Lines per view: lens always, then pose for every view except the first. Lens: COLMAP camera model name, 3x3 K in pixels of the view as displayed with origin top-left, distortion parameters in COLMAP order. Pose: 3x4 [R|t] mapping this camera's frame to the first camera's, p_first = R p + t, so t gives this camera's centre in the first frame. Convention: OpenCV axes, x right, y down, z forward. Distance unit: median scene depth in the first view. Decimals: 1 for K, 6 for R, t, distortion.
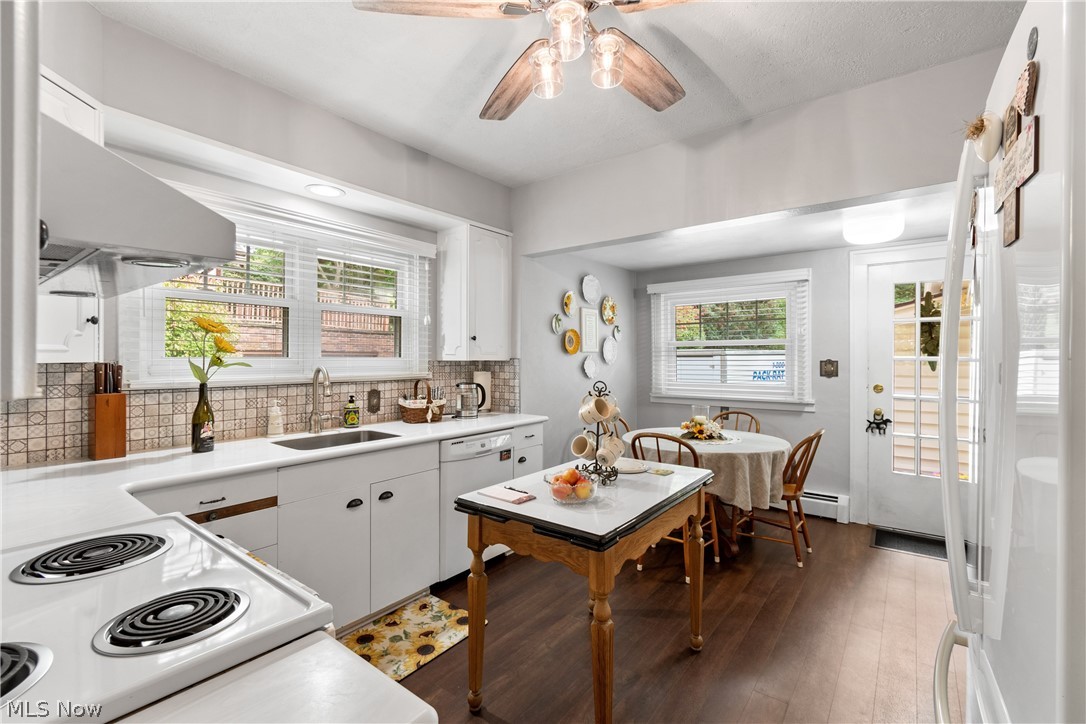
lens RADIAL K [[473.3, 0, 535.1], [0, 473.3, 359.9], [0, 0, 1]] dist [0.002166, -0.001289]
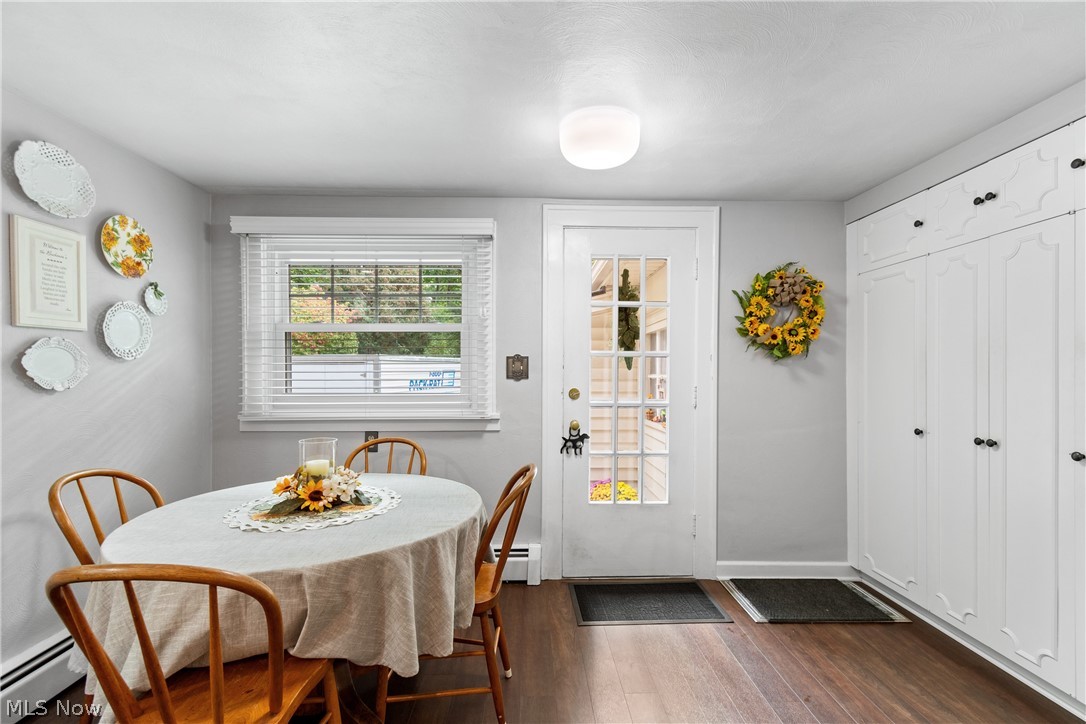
lens RADIAL K [[473.3, 0, 548.8], [0, 473.3, 368.3], [0, 0, 1]] dist [0.002166, -0.001289]
pose [[0.751362, 0.004439, 0.659875, 0.184183], [0.000153, 0.999976, -0.006900, 0.023202], [-0.659890, 0.005285, 0.751343, 0.423924]]
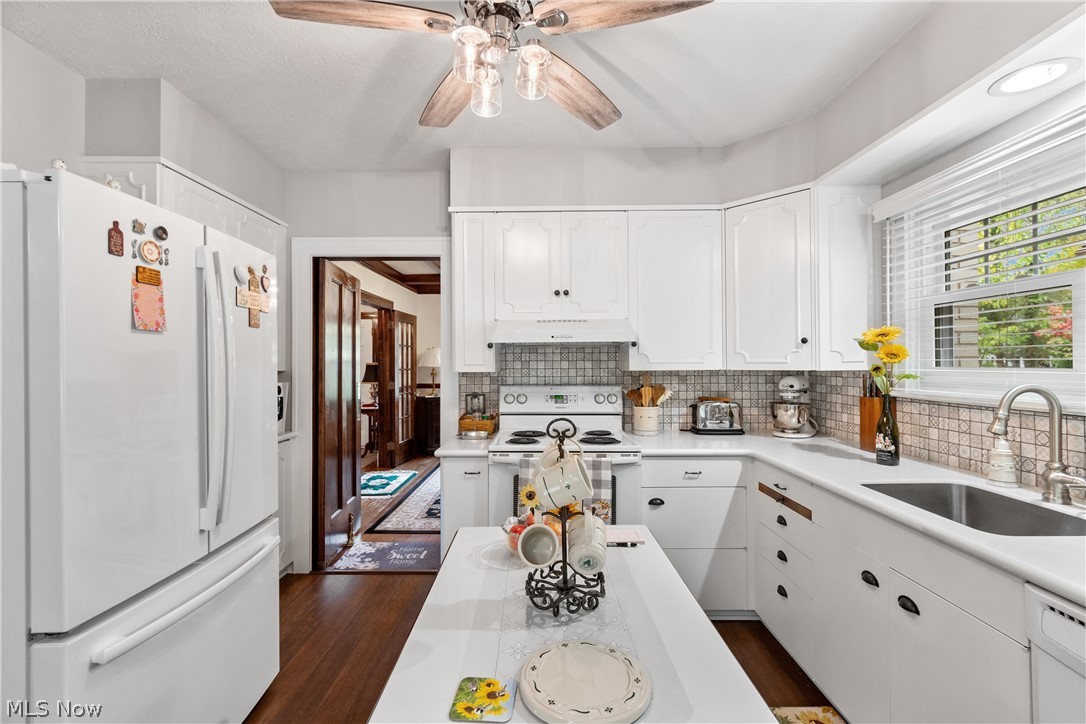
lens RADIAL K [[473.3, 0, 544.4], [0, 473.3, 362.6], [0, 0, 1]] dist [0.002166, -0.001289]
pose [[-0.778953, 0.003983, -0.627070, 0.560328], [0.003212, 0.999992, 0.002362, -0.024497], [0.627074, -0.000174, -0.778960, 1.617207]]
